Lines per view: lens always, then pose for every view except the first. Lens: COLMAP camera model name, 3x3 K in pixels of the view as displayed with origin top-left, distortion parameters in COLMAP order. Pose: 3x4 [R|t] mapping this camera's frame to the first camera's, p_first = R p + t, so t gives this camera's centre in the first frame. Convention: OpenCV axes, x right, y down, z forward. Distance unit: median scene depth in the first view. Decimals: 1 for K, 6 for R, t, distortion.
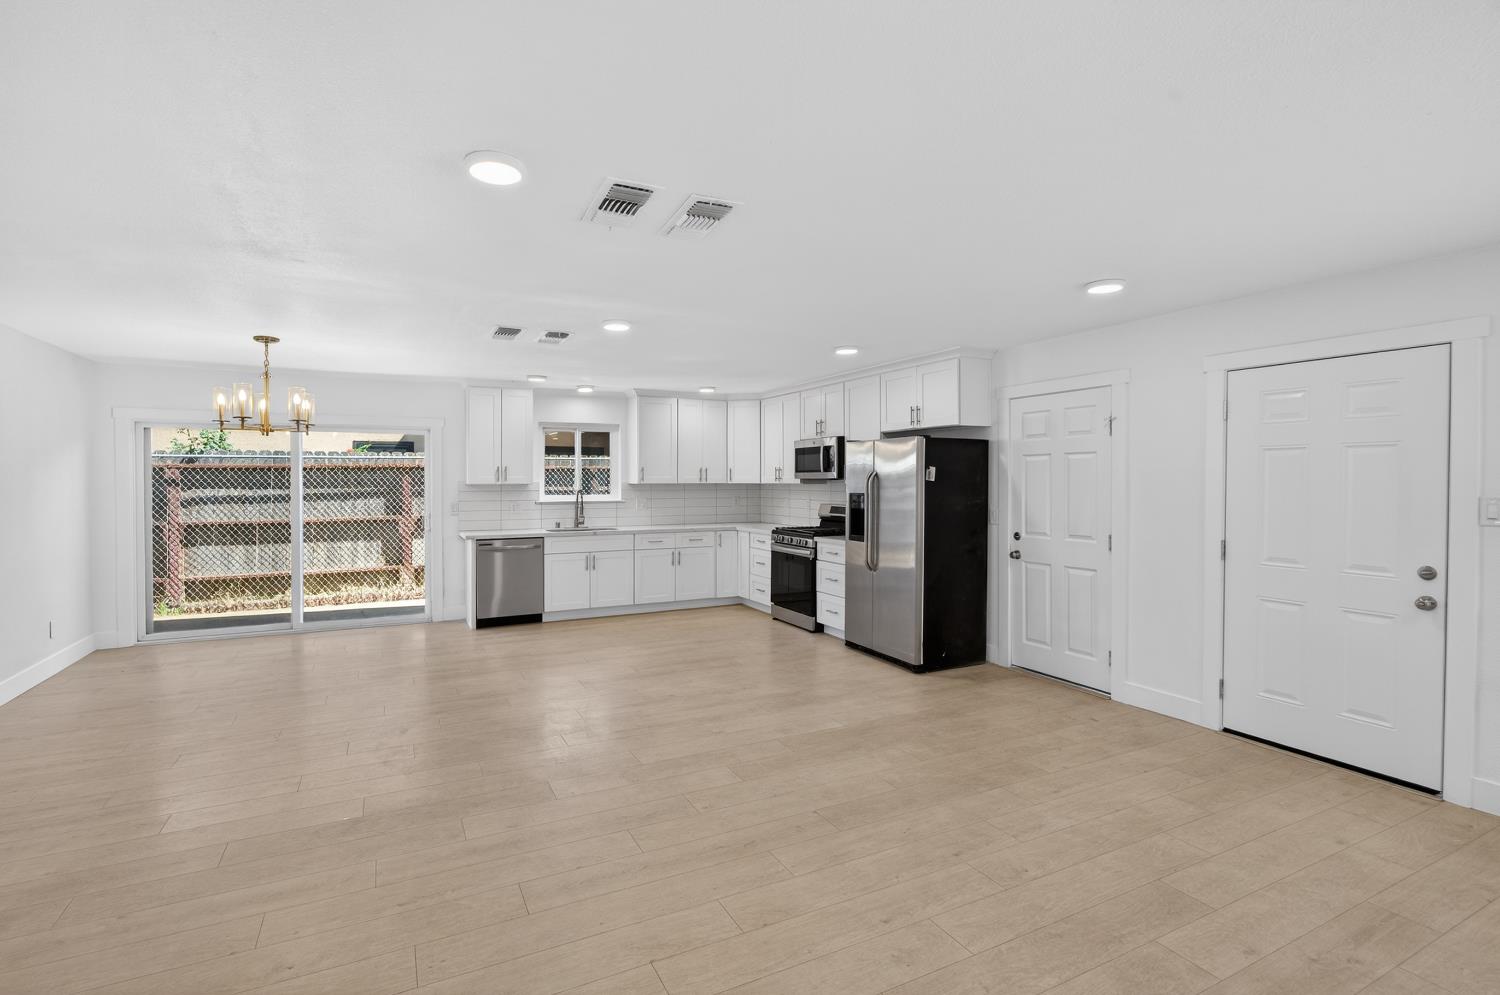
lens RADIAL K [[699.8, 0, 736.4], [0, 699.8, 489.8], [0, 0, 1]] dist [-0.001727, 0.000253]
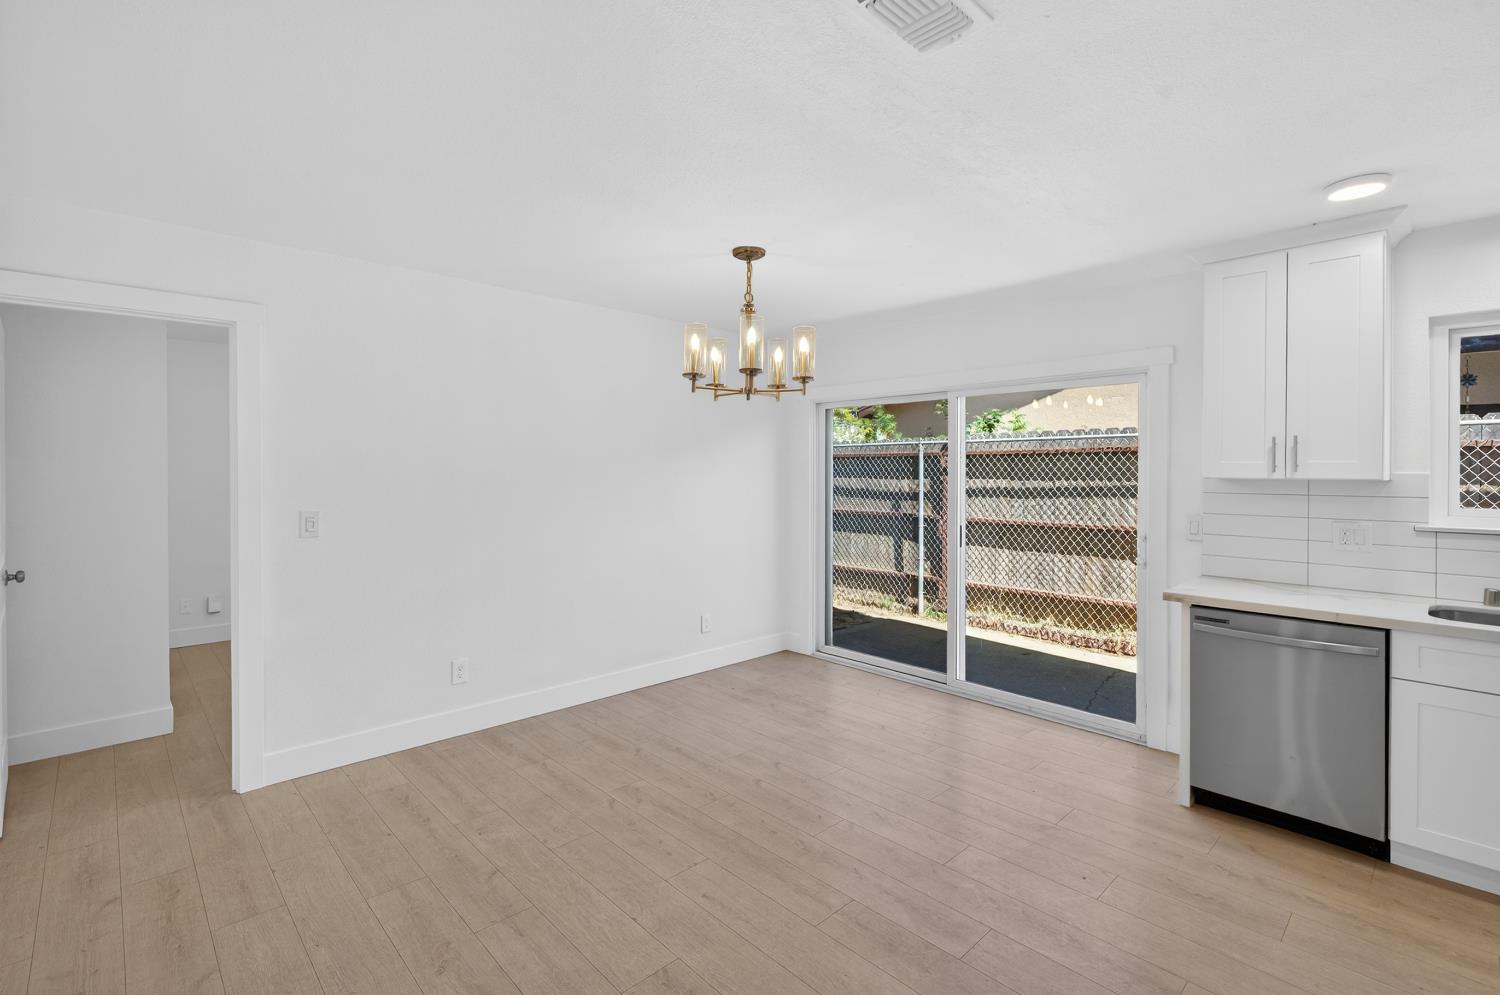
lens RADIAL K [[699.8, 0, 762.0], [0, 699.8, 472.9], [0, 0, 1]] dist [-0.001727, 0.000253]
pose [[0.296320, 0.007316, -0.955061, -0.027567], [-0.014397, 0.999891, 0.003192, -0.008168], [0.954980, 0.012804, 0.296393, 0.546422]]
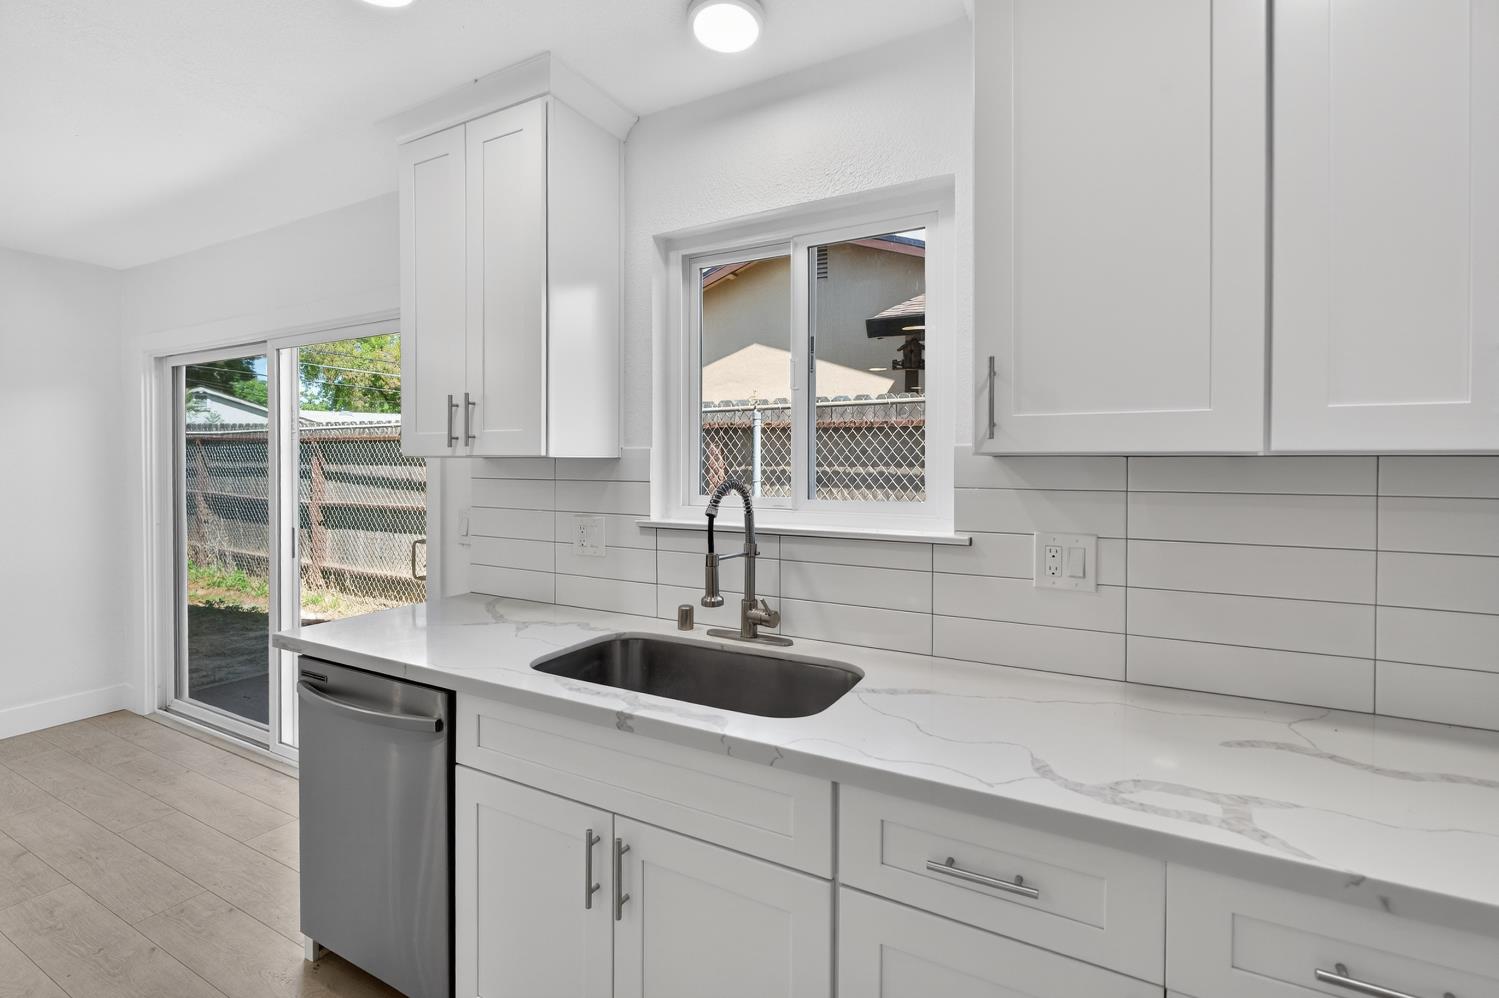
lens RADIAL K [[699.3, 0, 769.4], [0, 699.3, 465.3], [0, 0, 1]] dist [-0.001727, 0.000253]
pose [[0.577273, 0.009245, -0.816499, -0.027544], [-0.011470, 0.999929, 0.003213, -0.006632], [0.816471, 0.007510, 0.577338, 0.885726]]
